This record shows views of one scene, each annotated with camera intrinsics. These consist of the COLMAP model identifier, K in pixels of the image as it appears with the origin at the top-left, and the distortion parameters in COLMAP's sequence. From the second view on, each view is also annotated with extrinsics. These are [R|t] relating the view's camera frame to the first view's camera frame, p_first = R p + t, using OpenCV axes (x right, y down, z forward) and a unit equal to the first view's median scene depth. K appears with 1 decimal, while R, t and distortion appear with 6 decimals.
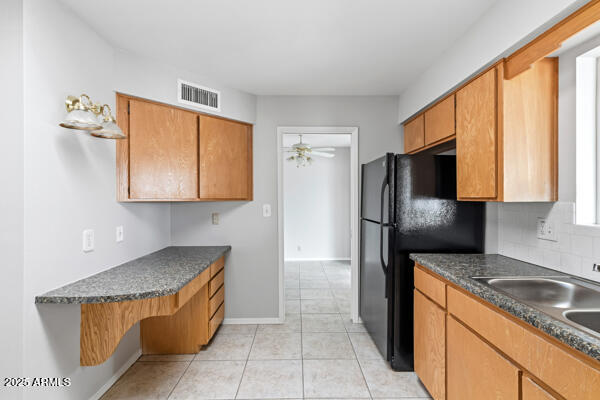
lens RADIAL K [[281.0, 0, 301.0], [0, 281.0, 197.2], [0, 0, 1]] dist [0.000359, -0.000112]
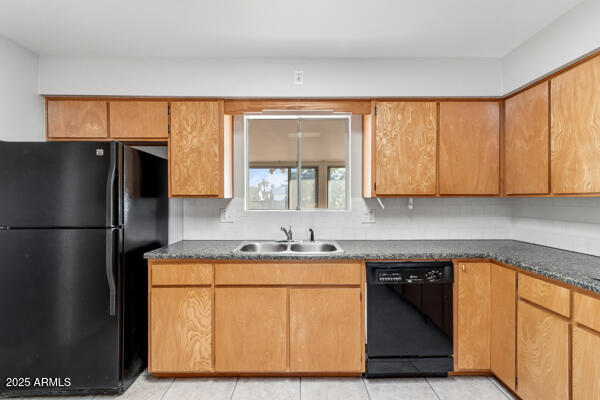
lens RADIAL K [[281.0, 0, 301.0], [0, 281.0, 197.2], [0, 0, 1]] dist [0.000359, -0.000112]
pose [[0.006509, 0.003186, 0.999974, -0.624060], [-0.006105, 0.999976, -0.003146, 0.011895], [-0.999960, -0.006084, 0.006529, 0.516926]]
